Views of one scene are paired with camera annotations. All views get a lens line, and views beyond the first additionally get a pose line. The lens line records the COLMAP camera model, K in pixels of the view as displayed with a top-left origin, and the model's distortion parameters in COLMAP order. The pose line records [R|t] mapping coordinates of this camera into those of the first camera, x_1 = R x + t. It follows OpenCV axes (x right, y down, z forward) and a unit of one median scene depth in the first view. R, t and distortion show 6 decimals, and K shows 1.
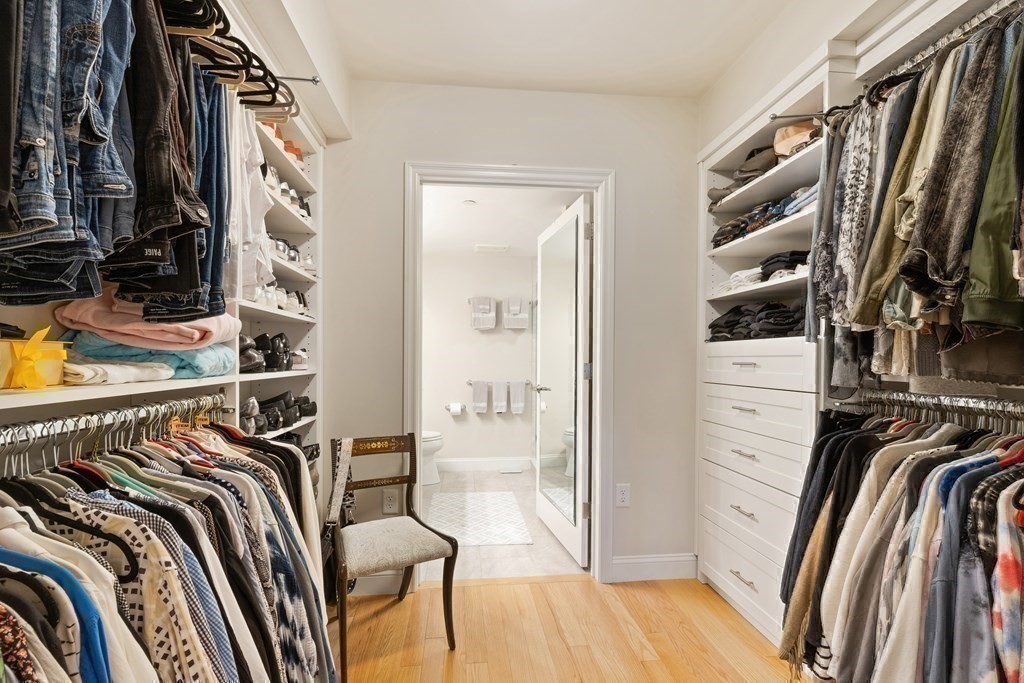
lens RADIAL K [[464.5, 0, 511.4], [0, 464.5, 343.2], [0, 0, 1]] dist [0.007121, -0.001551]
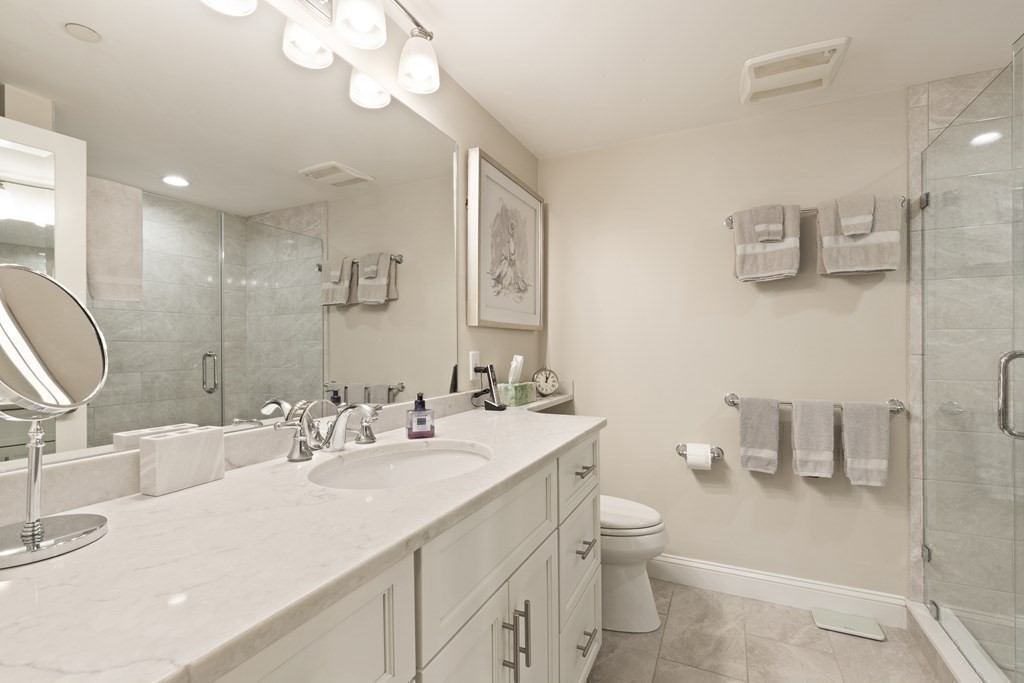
lens RADIAL K [[464.5, 0, 508.4], [0, 464.5, 340.9], [0, 0, 1]] dist [0.007121, -0.001551]
pose [[0.852837, -0.005665, -0.522146, -0.039119], [0.018843, 0.999624, 0.019931, 0.014071], [0.521837, -0.026836, 0.852623, 0.501352]]
